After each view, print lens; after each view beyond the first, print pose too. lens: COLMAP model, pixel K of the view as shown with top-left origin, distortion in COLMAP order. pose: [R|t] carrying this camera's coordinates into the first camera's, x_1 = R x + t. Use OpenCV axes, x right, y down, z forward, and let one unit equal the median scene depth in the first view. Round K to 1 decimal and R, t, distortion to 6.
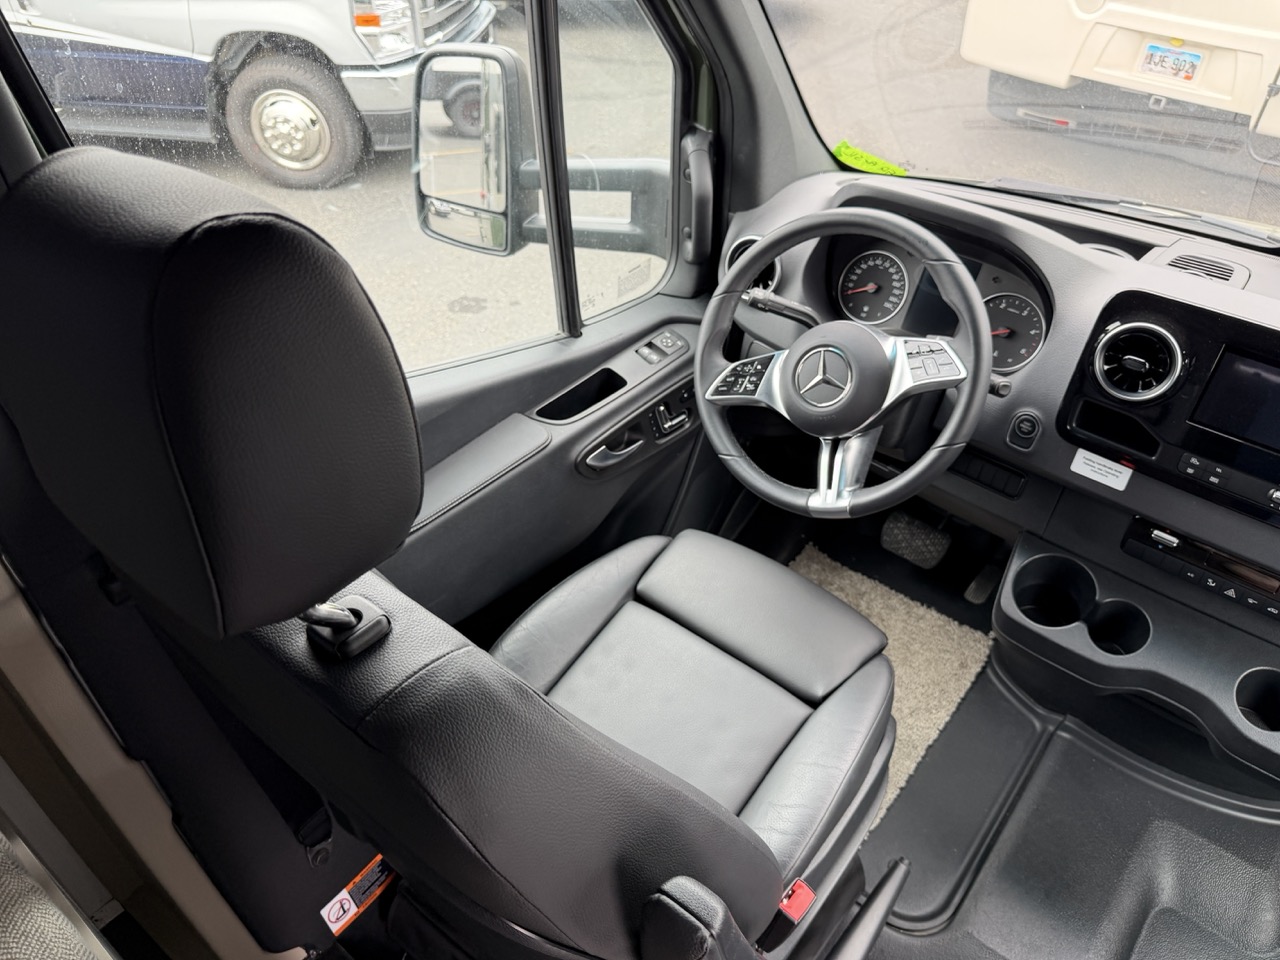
lens RADIAL K [[902.6, 0, 638.7], [0, 902.6, 484.5], [0, 0, 1]] dist [0.056972, -0.061769]
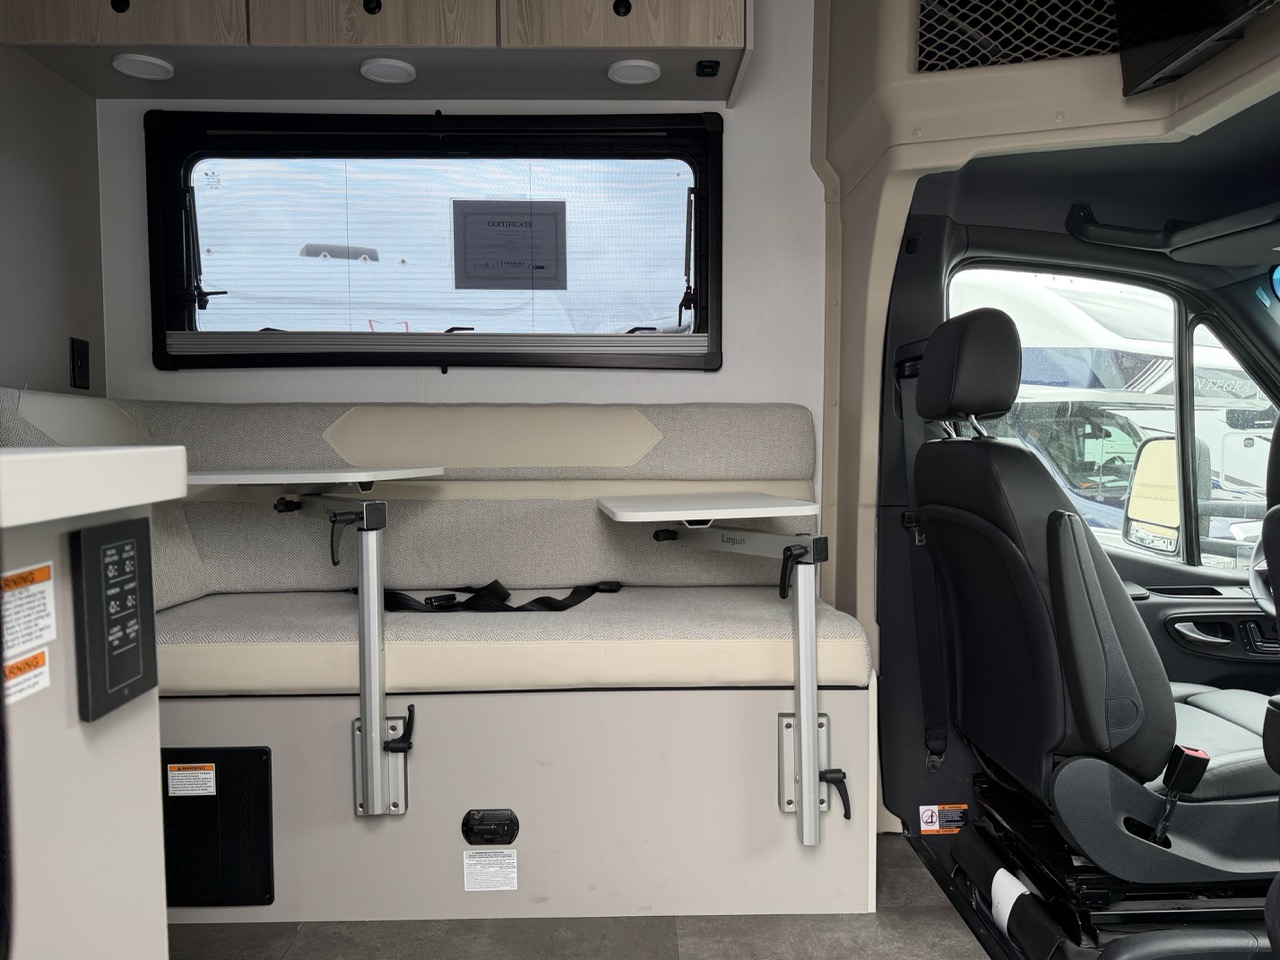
lens RADIAL K [[902.6, 0, 646.7], [0, 902.6, 486.4], [0, 0, 1]] dist [0.056972, -0.061769]
pose [[0.654301, 0.031216, -0.755590, 0.592626], [-0.483460, 0.785569, -0.386196, 0.935165], [0.581513, 0.617986, 0.529090, -0.559863]]
